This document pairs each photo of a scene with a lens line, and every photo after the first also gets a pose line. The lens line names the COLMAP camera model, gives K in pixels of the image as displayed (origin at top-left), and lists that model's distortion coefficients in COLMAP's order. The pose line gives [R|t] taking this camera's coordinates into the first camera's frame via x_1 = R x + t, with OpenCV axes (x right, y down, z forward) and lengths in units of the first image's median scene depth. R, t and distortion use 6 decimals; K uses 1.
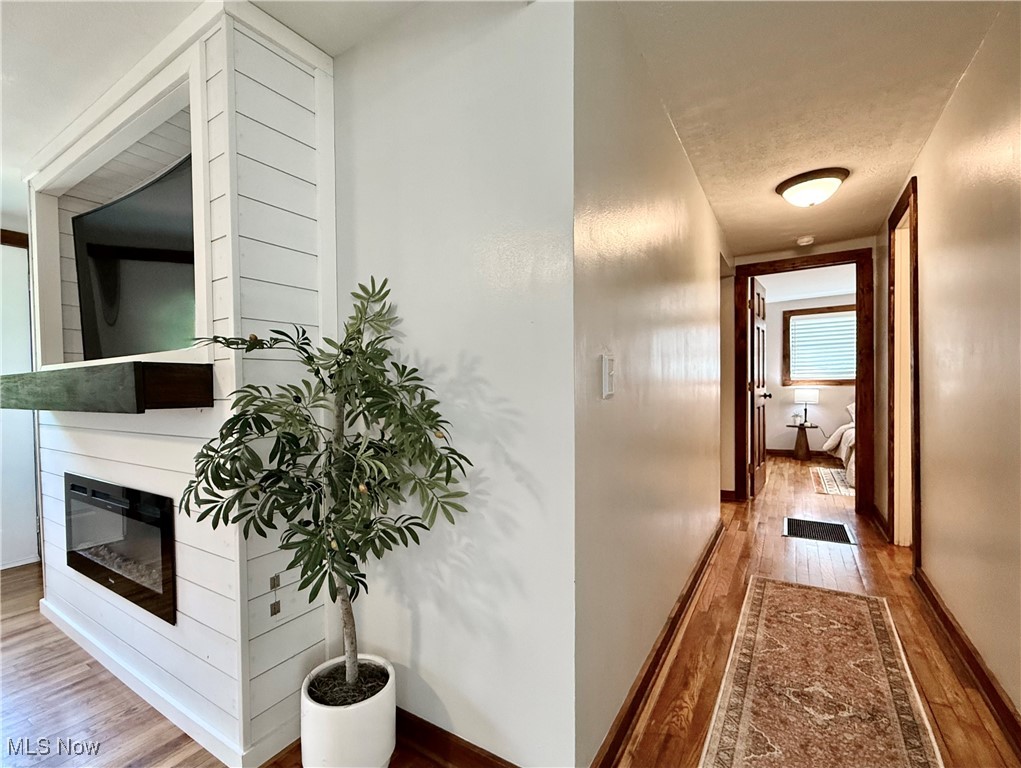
lens RADIAL K [[463.2, 0, 508.3], [0, 463.2, 394.8], [0, 0, 1]] dist [-0.001865, -0.000326]
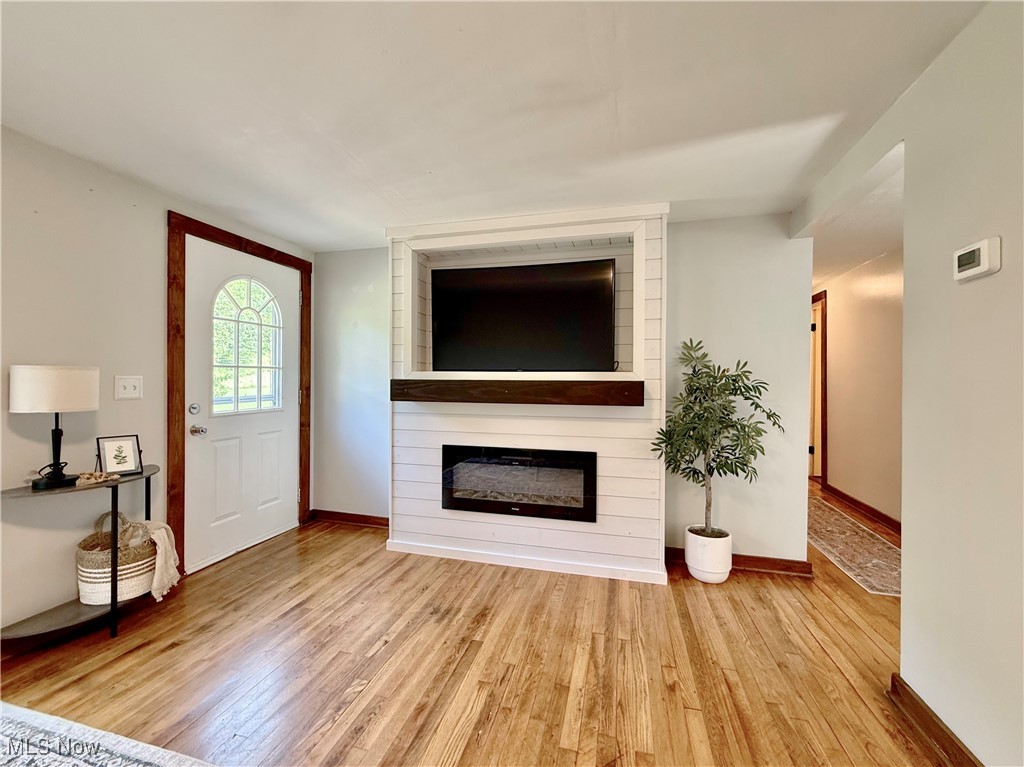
lens RADIAL K [[416.6, 0, 508.3], [0, 416.6, 383.7], [0, 0, 1]] dist [-0.002428, -0.000440]
pose [[0.939665, 0.029196, 0.340849, -0.920659], [-0.019084, 0.999274, -0.032984, 0.009706], [-0.341564, 0.024489, 0.939539, -0.241533]]
